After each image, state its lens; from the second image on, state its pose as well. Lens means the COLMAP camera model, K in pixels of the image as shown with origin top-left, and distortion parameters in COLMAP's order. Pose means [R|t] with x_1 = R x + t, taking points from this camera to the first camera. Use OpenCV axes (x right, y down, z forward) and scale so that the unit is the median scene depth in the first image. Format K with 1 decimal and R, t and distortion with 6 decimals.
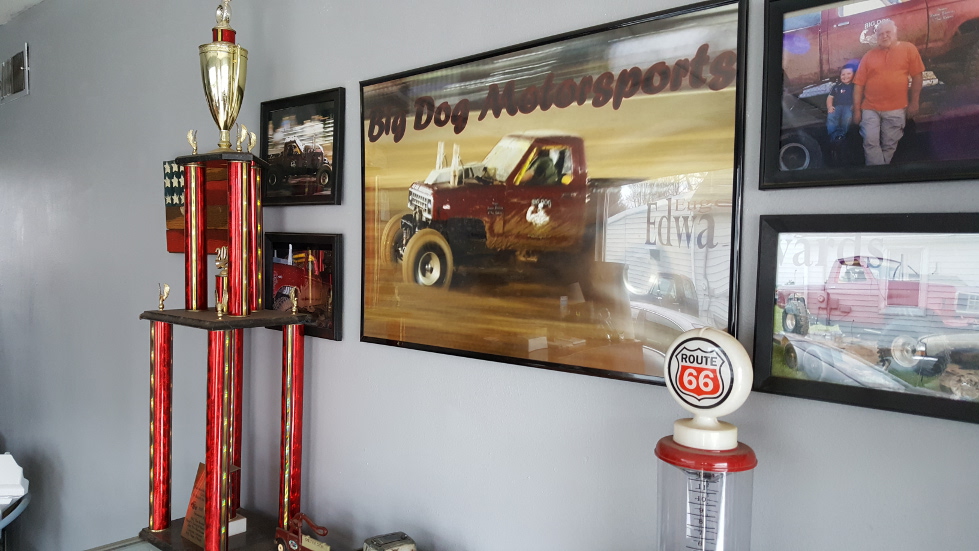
lens RADIAL K [[720.2, 0, 484.3], [0, 720.2, 281.9], [0, 0, 1]] dist [0.061266, -0.009055]
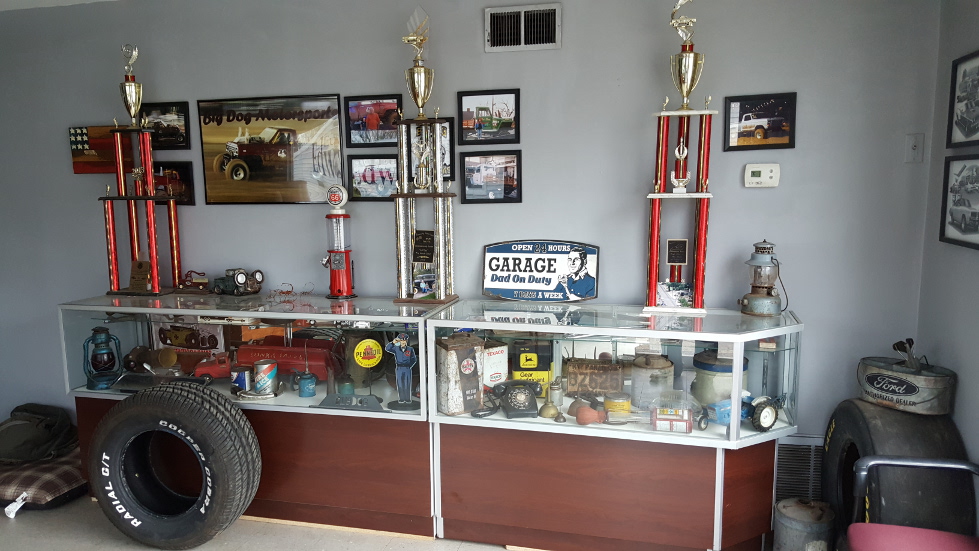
lens RADIAL K [[720.2, 0, 488.0], [0, 720.2, 279.3], [0, 0, 1]] dist [0.061266, -0.009055]
pose [[0.894537, -0.097323, 0.436271, -0.479105], [0.051152, 0.991886, 0.116387, 0.108376], [-0.444058, -0.081797, 0.892257, -1.946791]]
